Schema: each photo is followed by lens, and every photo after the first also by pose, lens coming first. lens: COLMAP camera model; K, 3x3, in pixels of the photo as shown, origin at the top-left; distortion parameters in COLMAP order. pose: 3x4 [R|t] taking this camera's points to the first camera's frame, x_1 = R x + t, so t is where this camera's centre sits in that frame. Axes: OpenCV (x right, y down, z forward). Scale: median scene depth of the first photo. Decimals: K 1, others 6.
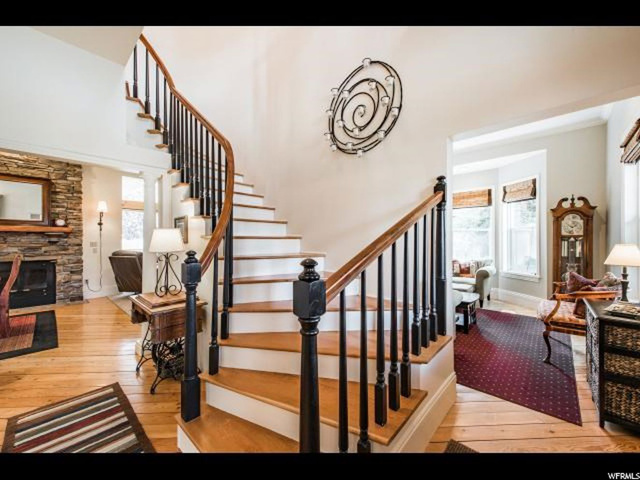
lens RADIAL K [[252.7, 0, 320.0], [0, 252.7, 240.0], [0, 0, 1]] dist [0.010990, -0.000362]
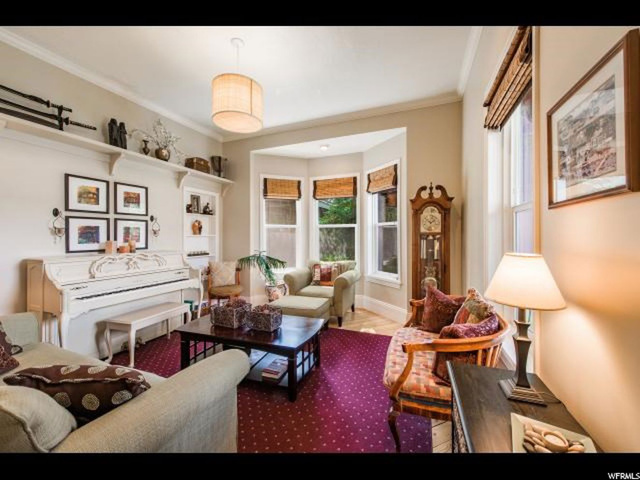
lens RADIAL K [[252.7, 0, 320.0], [0, 252.7, 240.0], [0, 0, 1]] dist [0.010990, -0.000362]
pose [[0.933571, -0.010299, 0.358245, 0.366037], [0.005629, 0.999885, 0.014075, -0.008236], [-0.358348, -0.011124, 0.933522, 0.369530]]
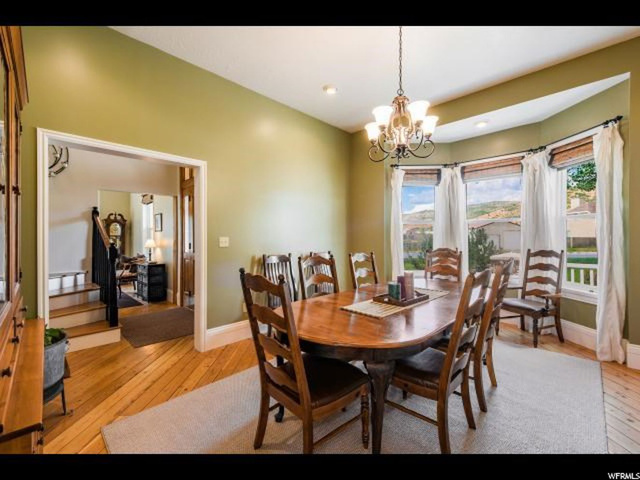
lens RADIAL K [[270.7, 0, 320.0], [0, 270.7, 240.0], [0, 0, 1]] dist [0.000358, 0.000018]
pose [[0.017432, -0.006593, 0.999826, -0.826968], [0.002182, 0.999976, 0.006556, 0.005173], [-0.999846, 0.002068, 0.017446, -0.423572]]
